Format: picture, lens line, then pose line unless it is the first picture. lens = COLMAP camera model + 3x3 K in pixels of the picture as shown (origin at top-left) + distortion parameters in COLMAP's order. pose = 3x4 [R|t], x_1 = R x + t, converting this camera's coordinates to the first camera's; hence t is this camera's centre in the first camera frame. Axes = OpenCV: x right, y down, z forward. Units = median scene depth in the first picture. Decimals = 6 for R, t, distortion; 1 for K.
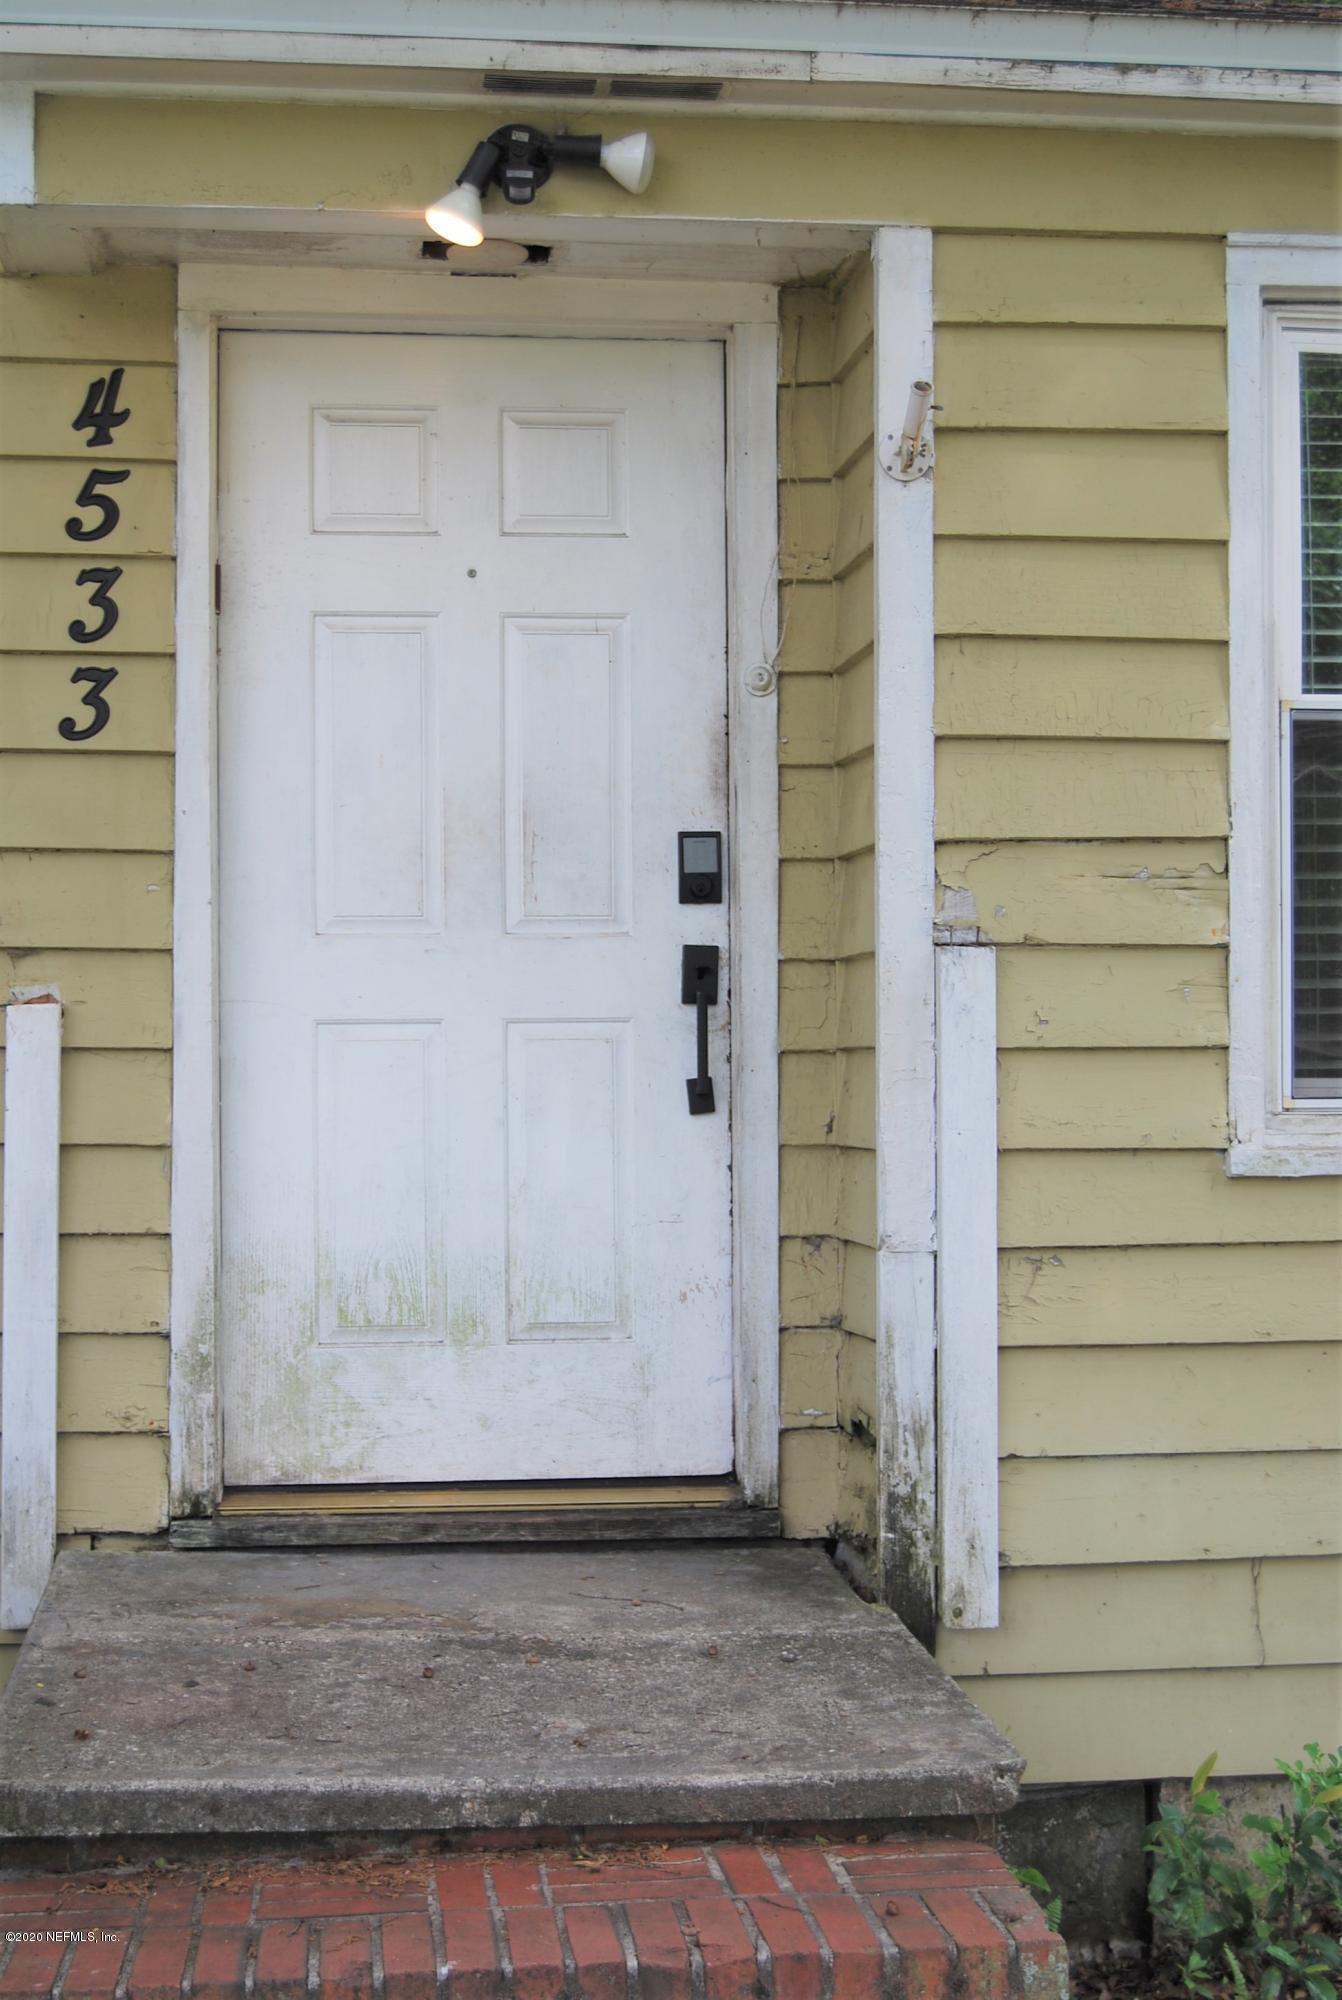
lens RADIAL K [[2839.4, 0, 682.4], [0, 2839.4, 1015.5], [0, 0, 1]] dist [0.102222, 0.000000]
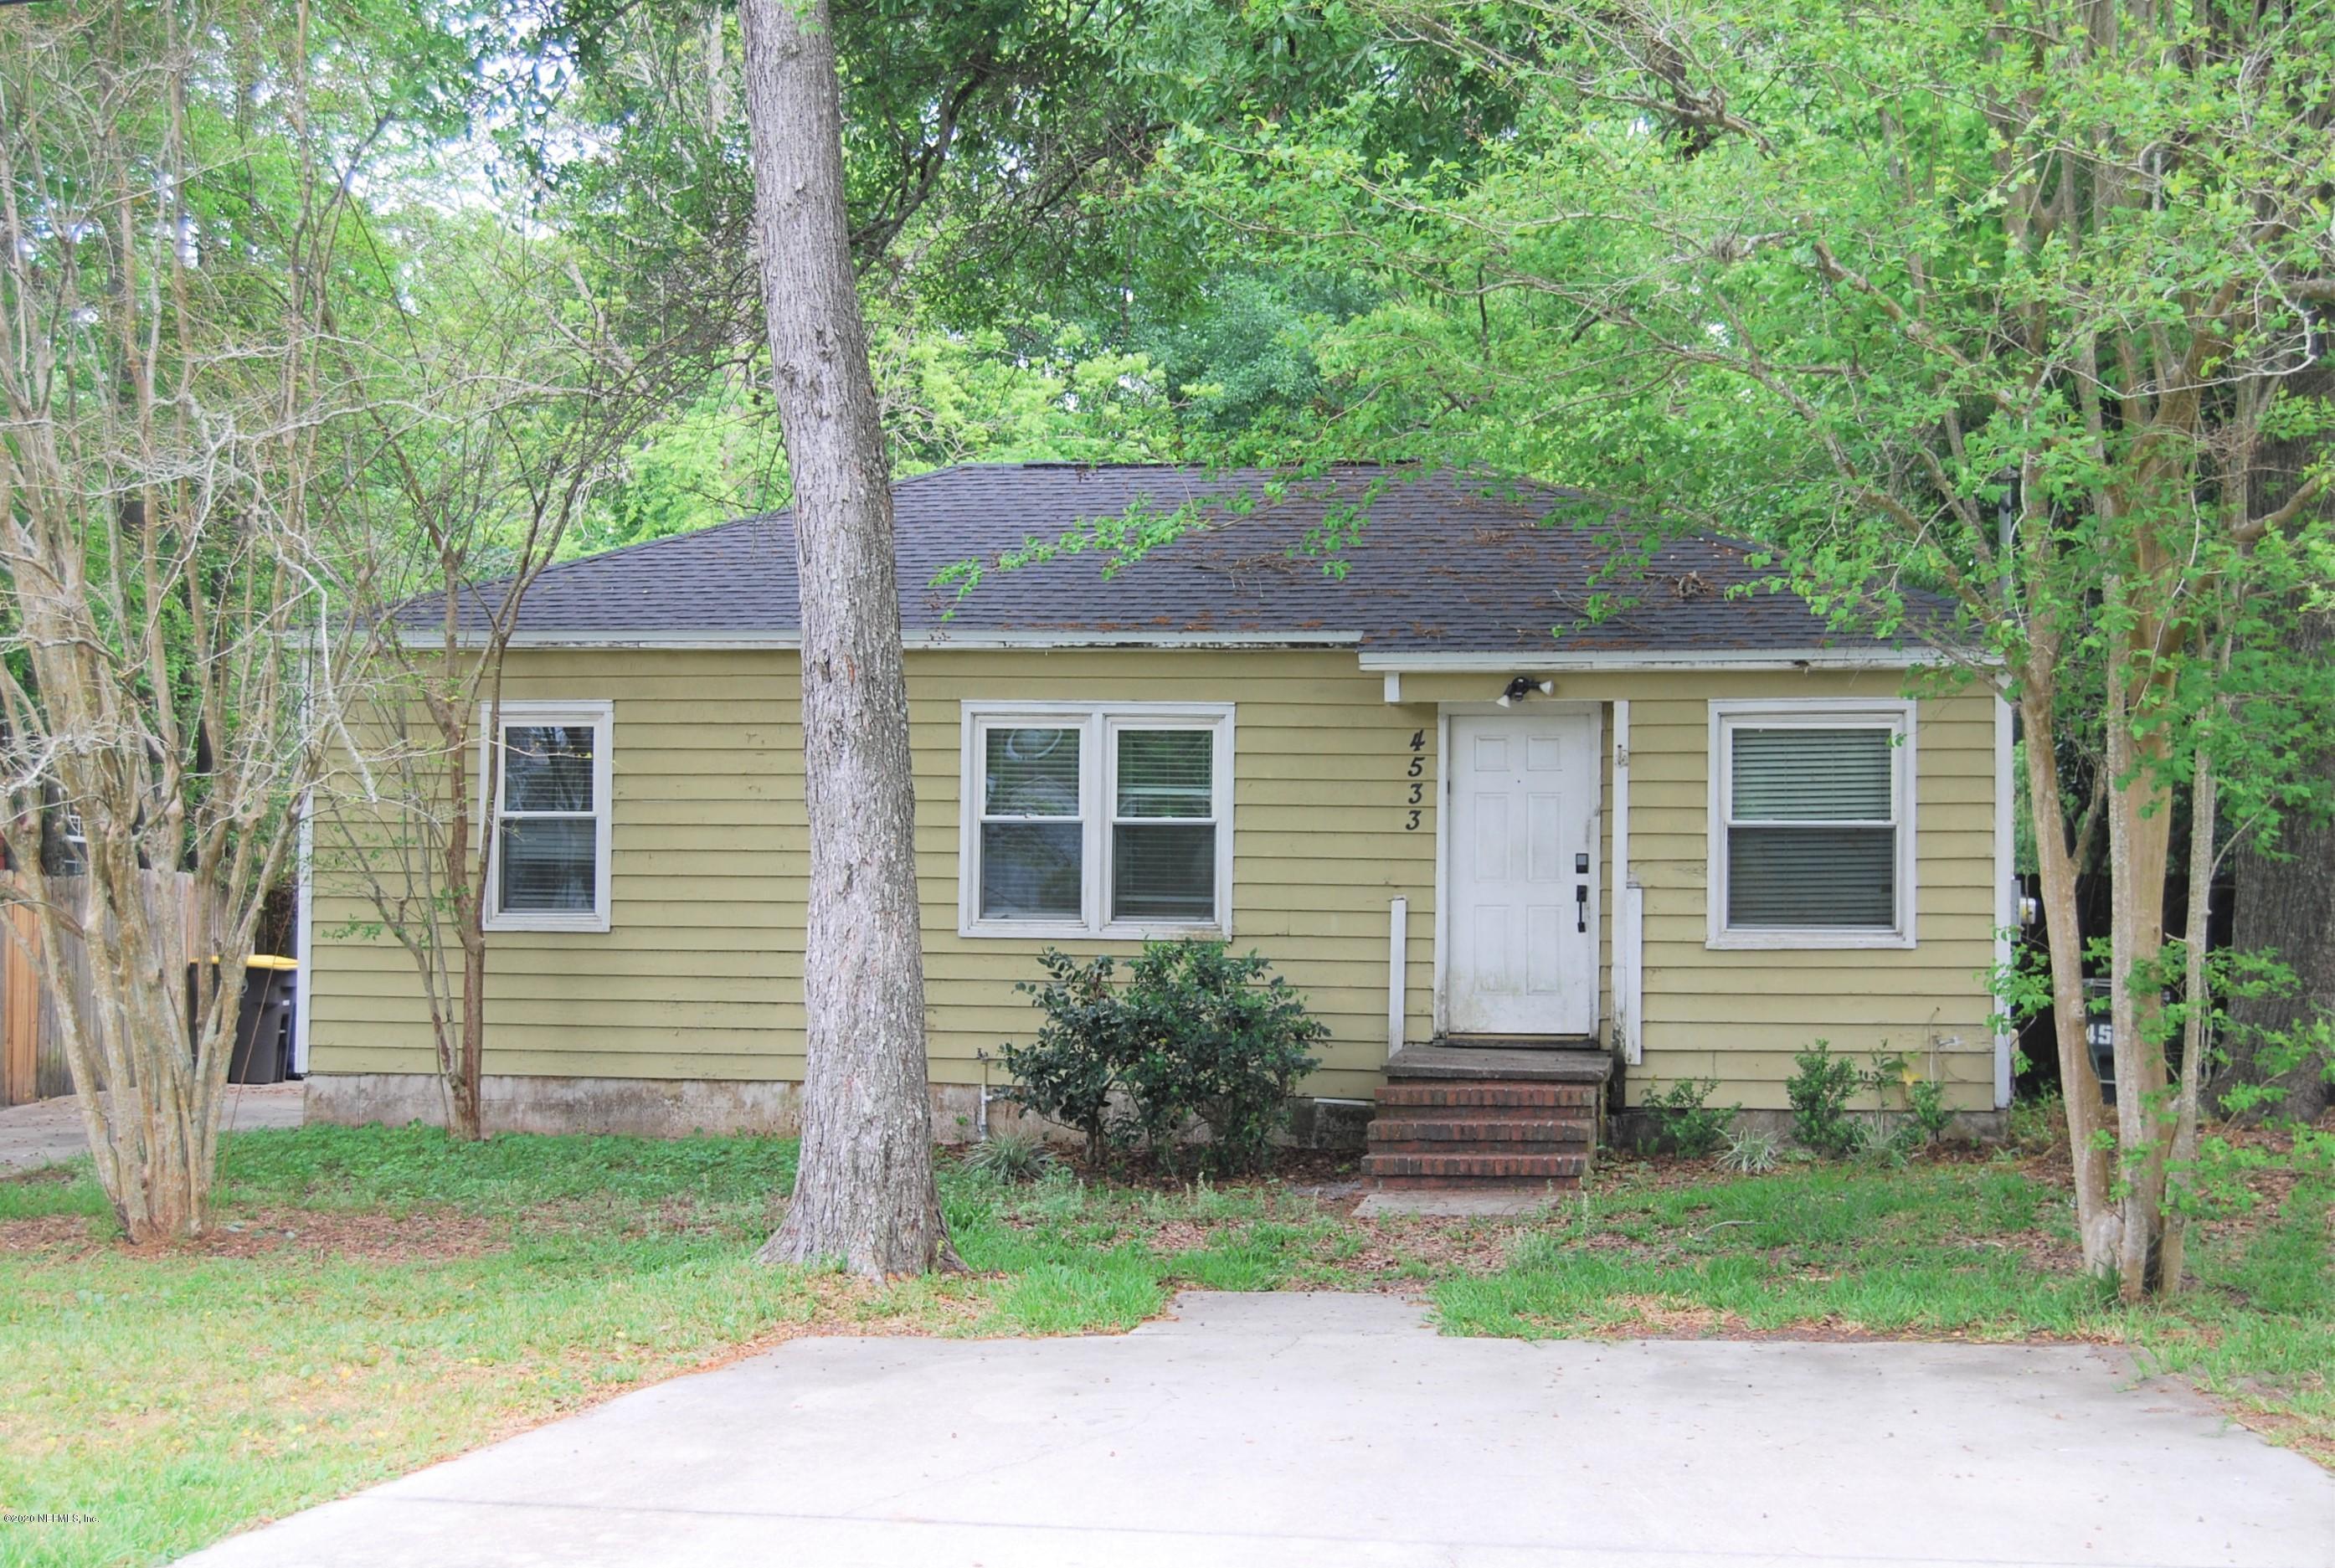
lens RADIAL K [[3314.9, 0, 1176.1], [0, 3314.9, 790.0], [0, 0, 1]] dist [0.102222, 0.000000]
pose [[0.950792, -0.001171, -0.309829, 0.856559], [-0.007733, 0.999592, -0.027508, -0.026909], [0.309734, 0.028551, 0.950394, -3.280443]]
